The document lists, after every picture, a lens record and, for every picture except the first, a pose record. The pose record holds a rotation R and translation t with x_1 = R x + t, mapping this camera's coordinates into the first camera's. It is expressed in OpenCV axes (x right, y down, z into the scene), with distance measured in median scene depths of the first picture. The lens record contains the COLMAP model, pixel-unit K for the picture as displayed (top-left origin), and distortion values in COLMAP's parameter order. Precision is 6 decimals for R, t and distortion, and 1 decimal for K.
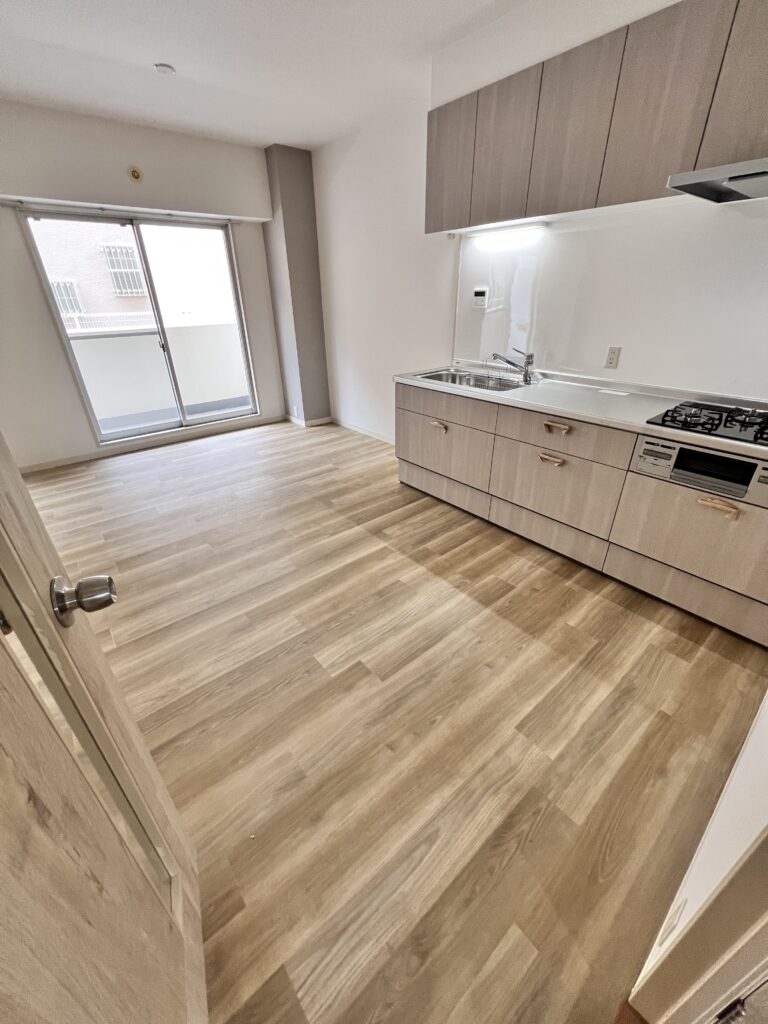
lens RADIAL K [[412.5, 0, 384.0], [0, 412.5, 512.0], [0, 0, 1]] dist [0.000310, 0.000028]
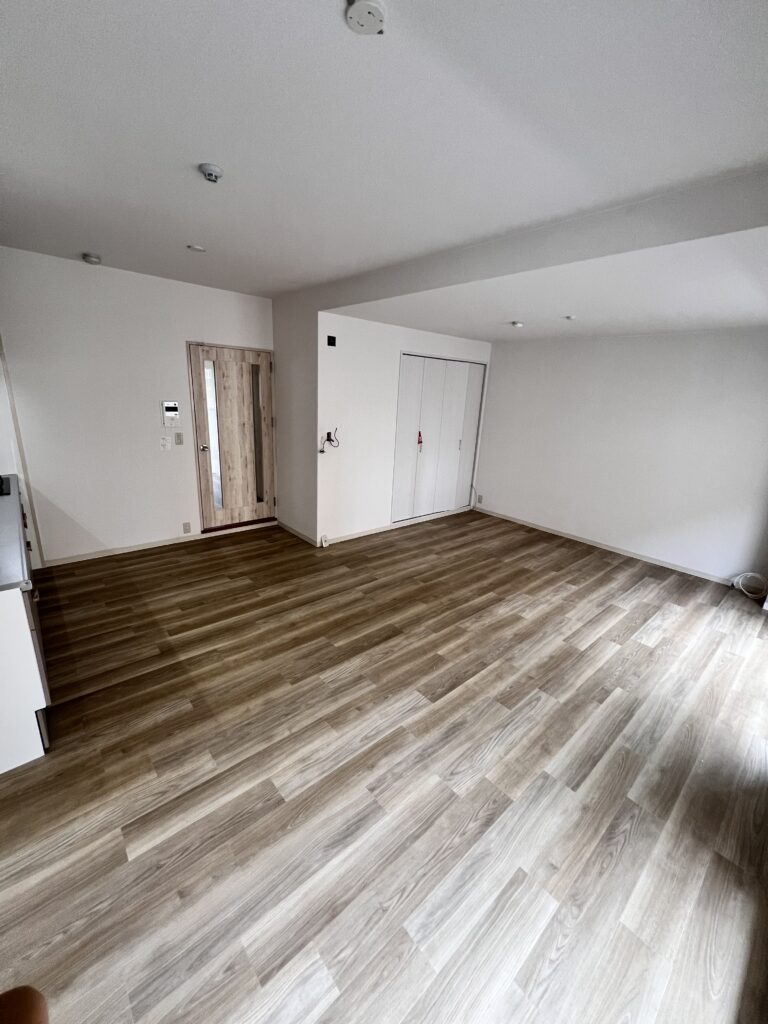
lens RADIAL K [[411.2, 0, 384.0], [0, 411.2, 512.0], [0, 0, 1]] dist [-0.000211, 0.000051]
pose [[-0.999001, -0.024458, -0.037405, -0.514610], [-0.043671, 0.712077, 0.700742, -0.944931], [0.009497, 0.701675, -0.712433, 1.547833]]
